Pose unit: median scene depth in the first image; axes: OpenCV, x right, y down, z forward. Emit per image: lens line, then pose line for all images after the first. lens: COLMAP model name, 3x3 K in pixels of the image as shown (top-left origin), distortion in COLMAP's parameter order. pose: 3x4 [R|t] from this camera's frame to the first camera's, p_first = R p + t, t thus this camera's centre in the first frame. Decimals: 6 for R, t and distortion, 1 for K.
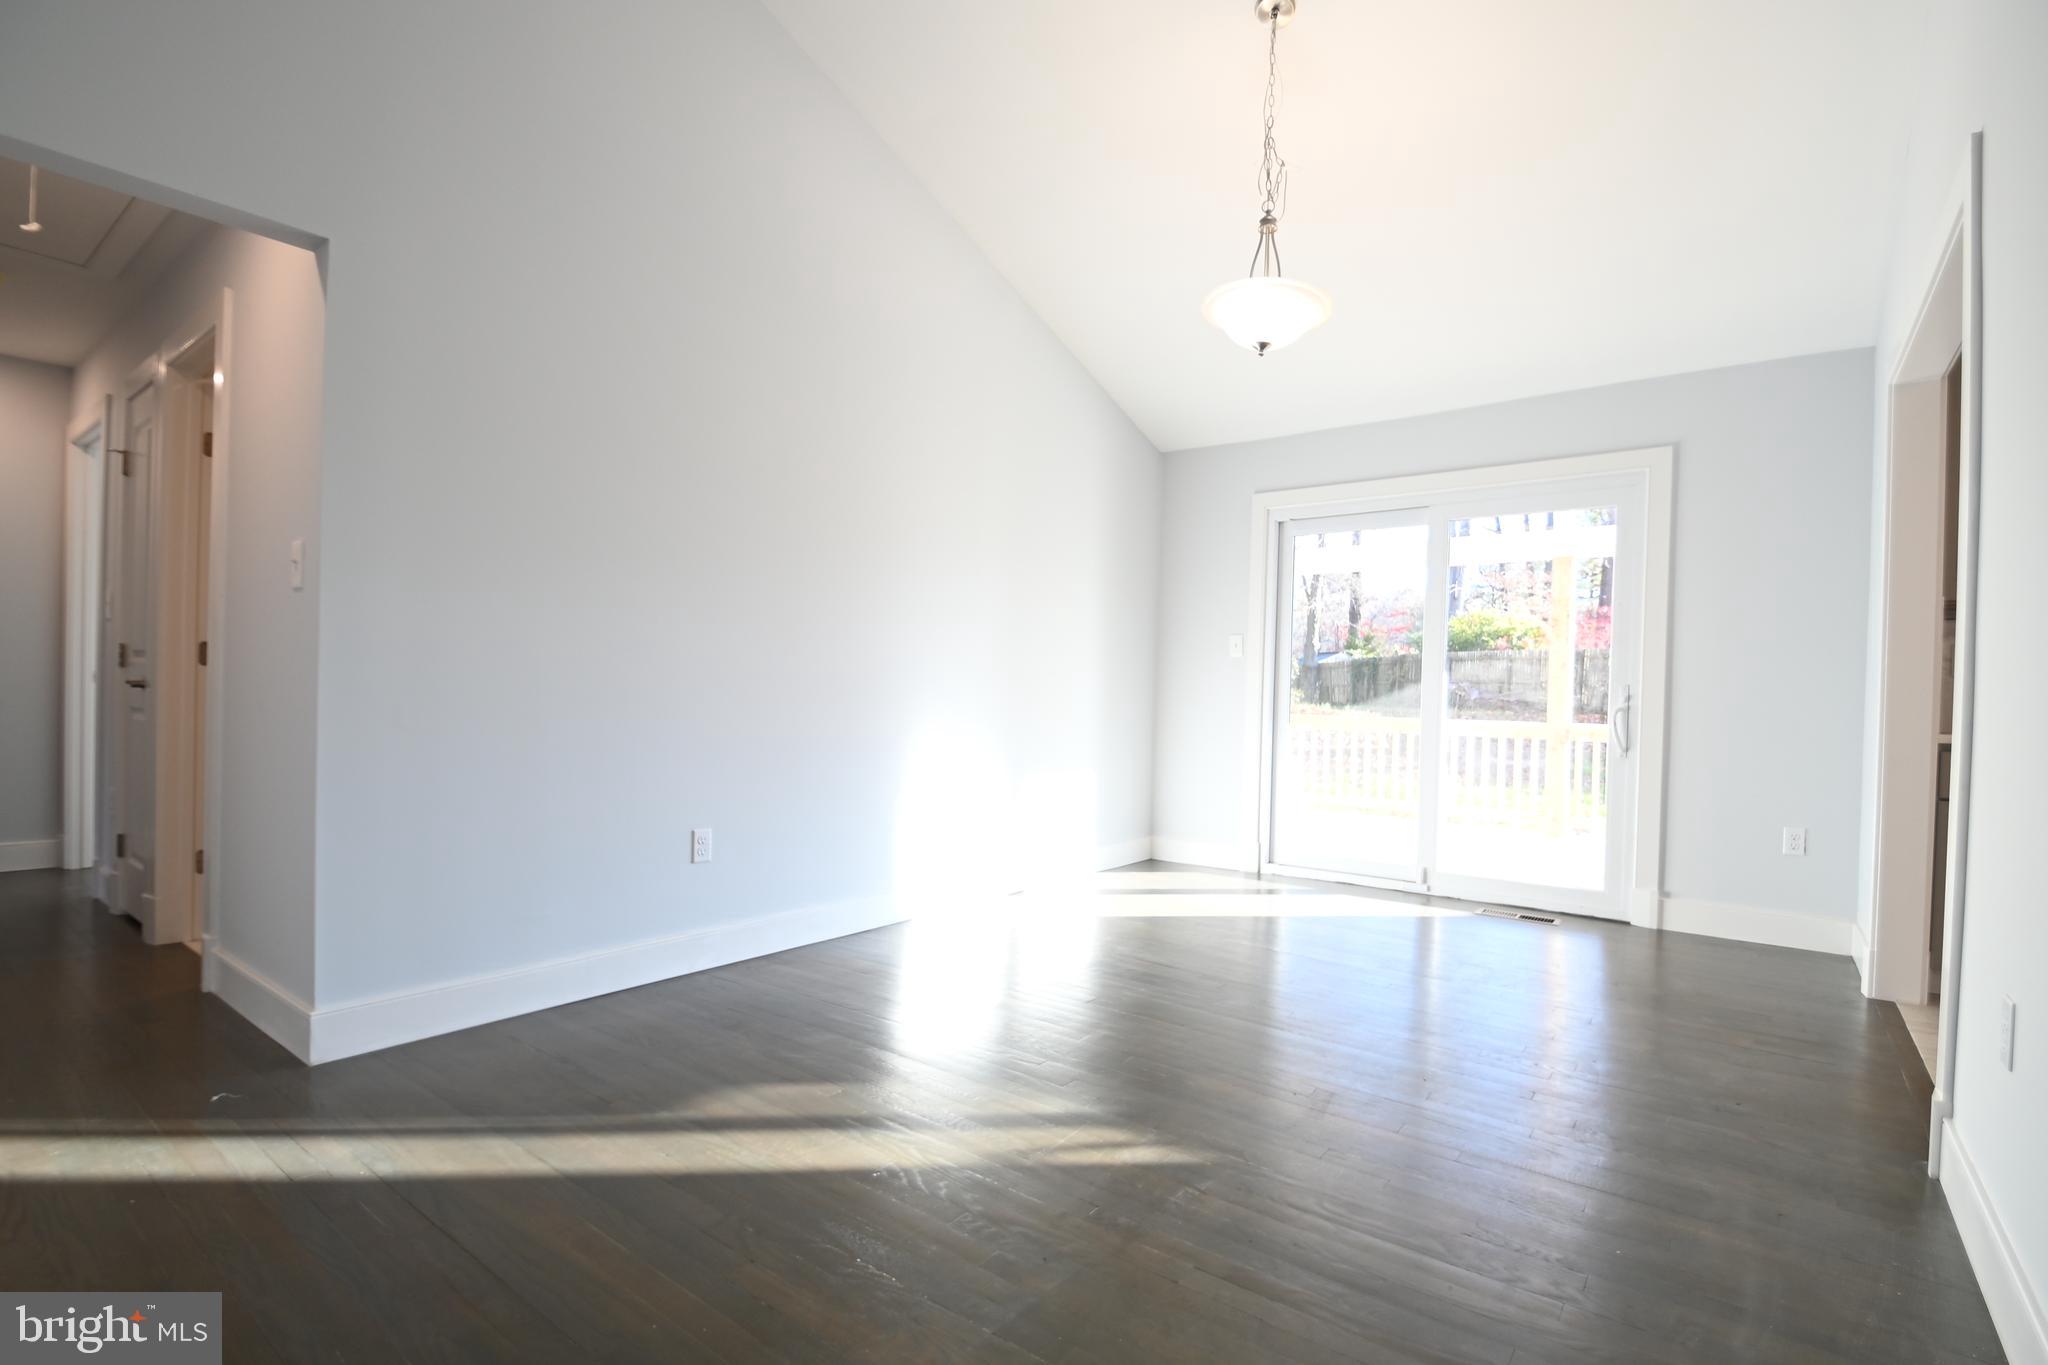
lens RADIAL K [[971.7, 0, 1031.1], [0, 971.7, 702.9], [0, 0, 1]] dist [0.006592, -0.016025]
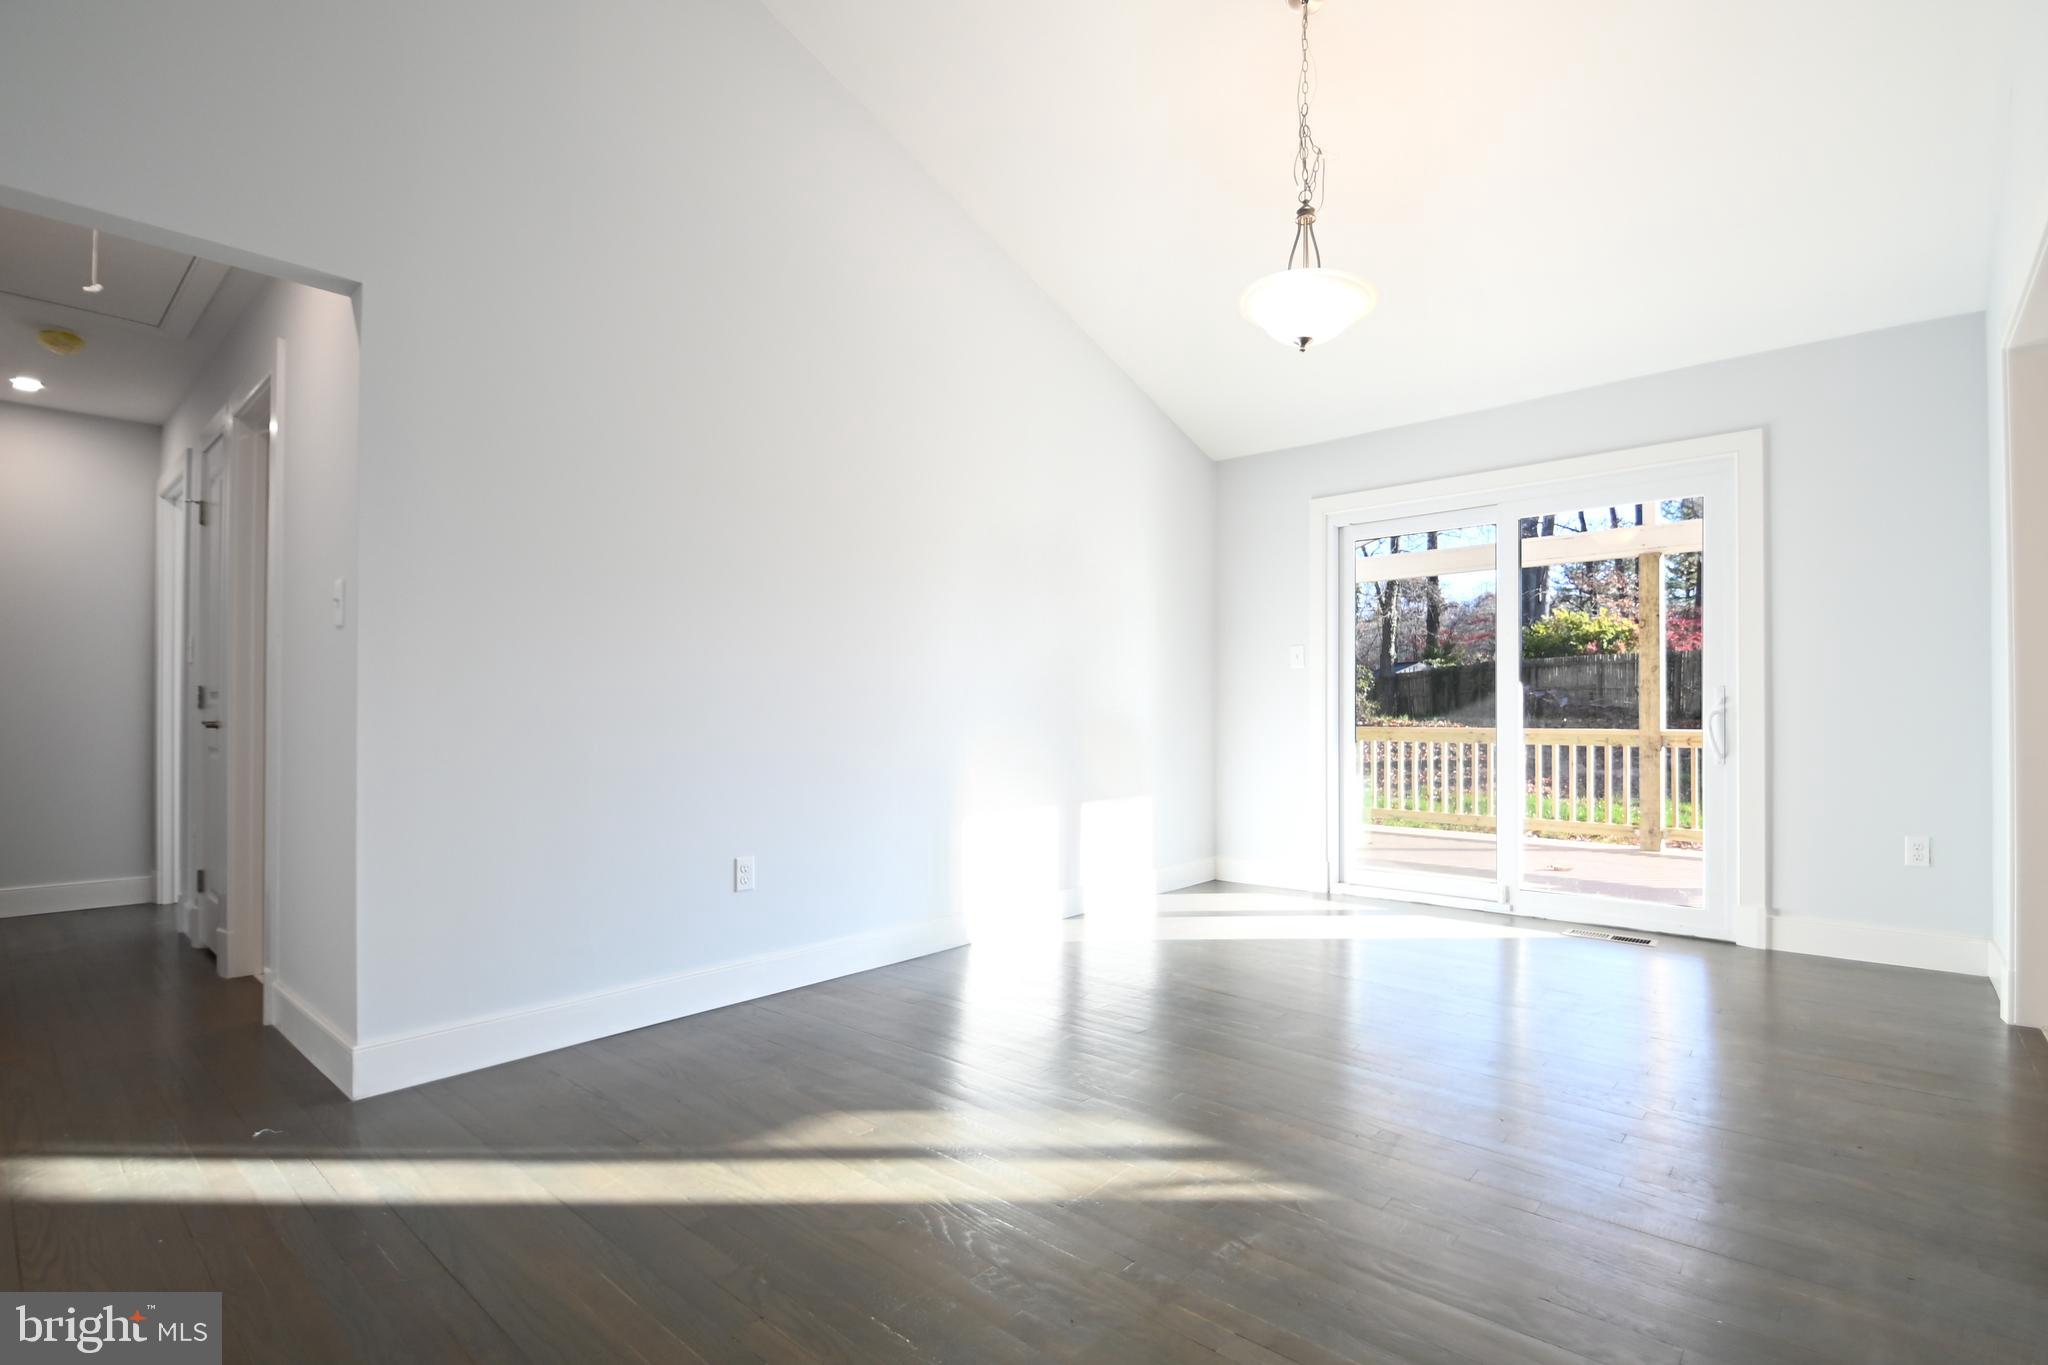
lens RADIAL K [[971.7, 0, 1031.1], [0, 971.7, 702.9], [0, 0, 1]] dist [0.006592, -0.016025]
pose [[0.996842, -0.026512, -0.074858, 0.026957], [0.024948, 0.999452, -0.021755, 0.001544], [0.075394, 0.019819, 0.996957, 0.028303]]
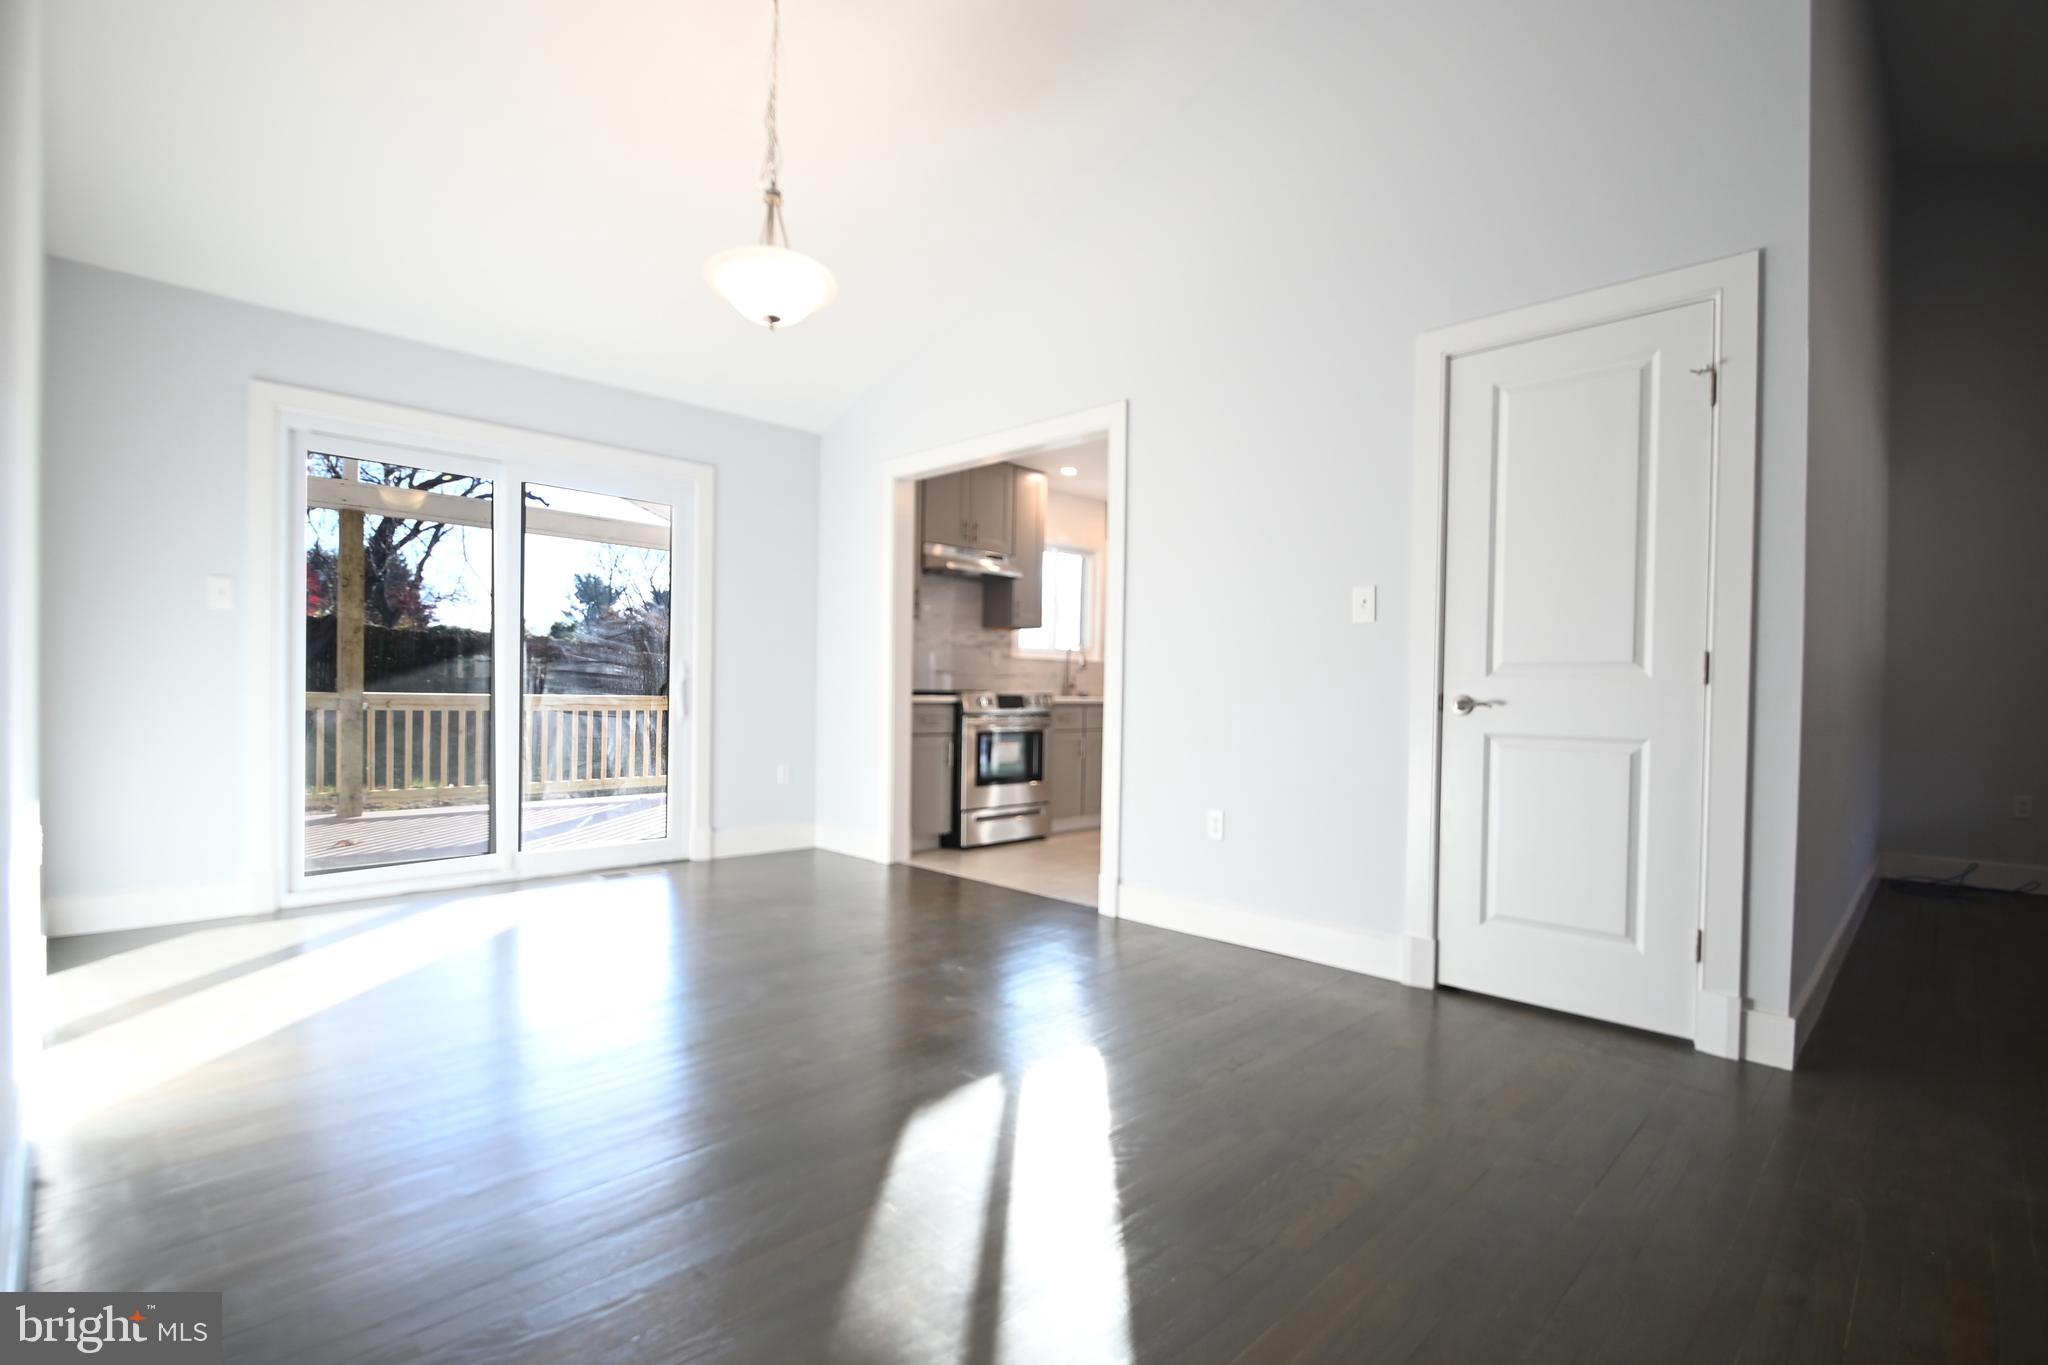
lens RADIAL K [[971.7, 0, 1031.1], [0, 971.7, 702.9], [0, 0, 1]] dist [0.006592, -0.016025]
pose [[0.115395, -0.035582, 0.992682, -0.602651], [-0.007466, 0.999299, 0.036687, -0.015653], [-0.993292, -0.011645, 0.115049, 0.517629]]
